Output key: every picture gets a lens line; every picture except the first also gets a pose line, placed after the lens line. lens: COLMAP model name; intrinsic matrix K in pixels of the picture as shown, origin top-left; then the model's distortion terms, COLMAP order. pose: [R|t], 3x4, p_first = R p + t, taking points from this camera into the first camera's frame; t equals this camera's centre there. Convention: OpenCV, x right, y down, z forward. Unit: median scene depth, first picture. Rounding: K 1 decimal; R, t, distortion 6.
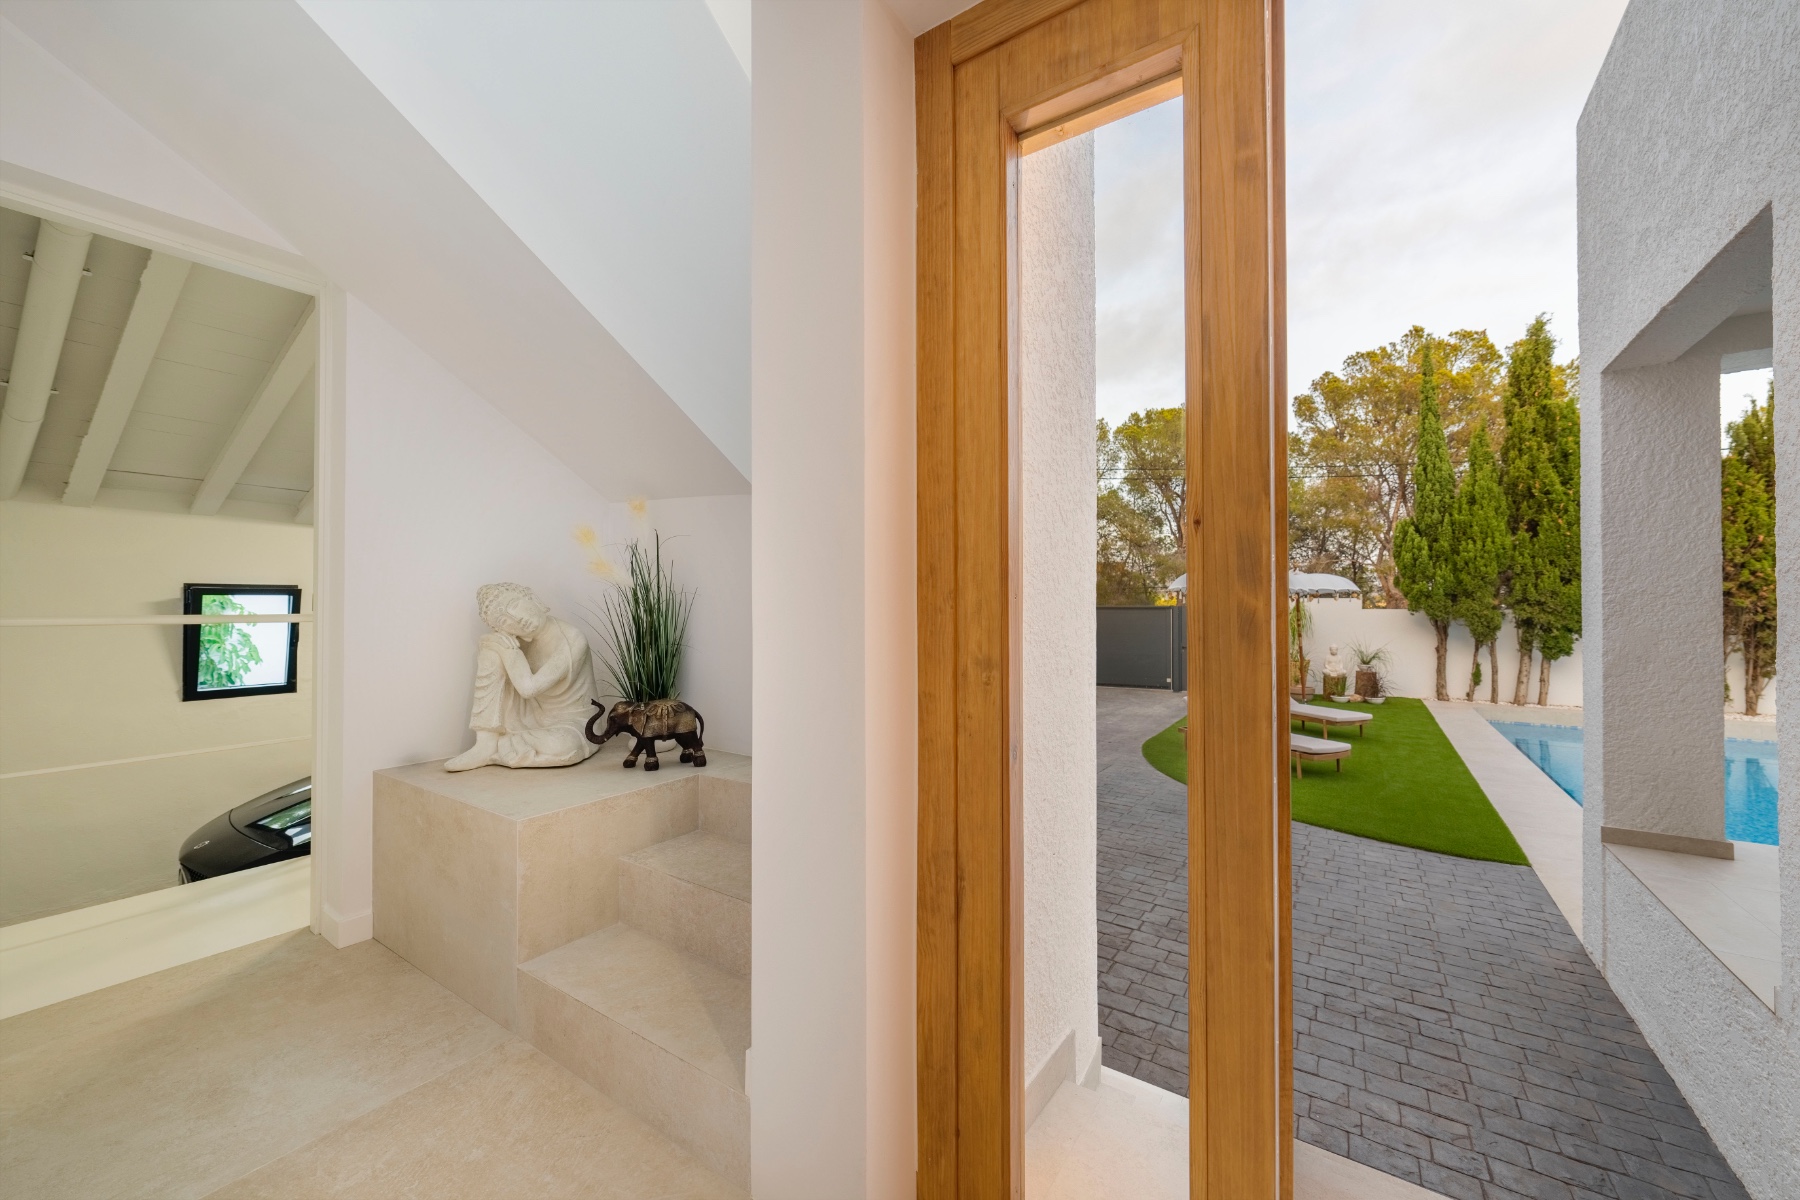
lens RADIAL K [[718.3, 0, 896.2], [0, 718.3, 598.3], [0, 0, 1]] dist [0.002757, 0.000164]
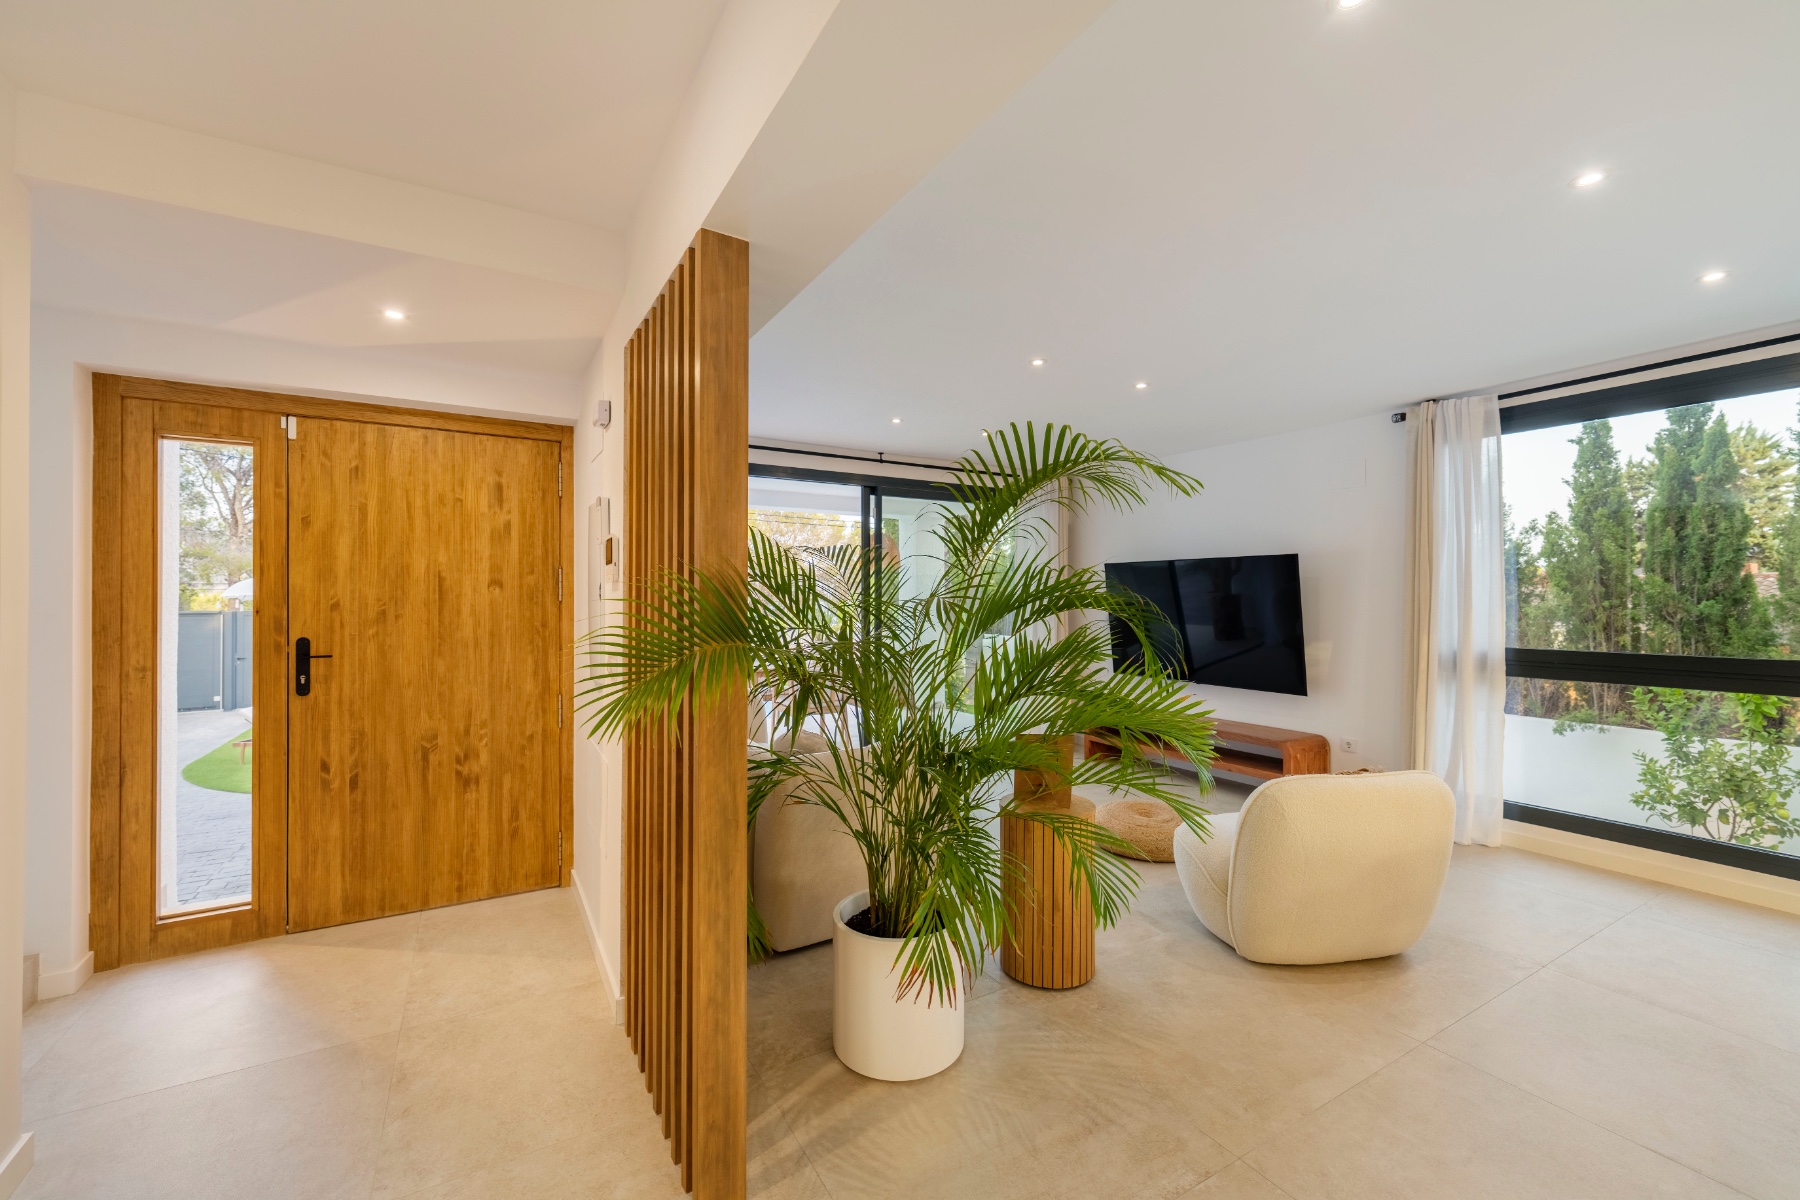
lens RADIAL K [[718.3, 0, 899.3], [0, 718.3, 598.9], [0, 0, 1]] dist [0.002757, 0.000164]
pose [[0.432919, 0.007289, 0.901404, -0.874171], [-0.007613, 0.999961, -0.004430, -0.136752], [-0.901401, -0.004944, 0.432957, -2.095214]]
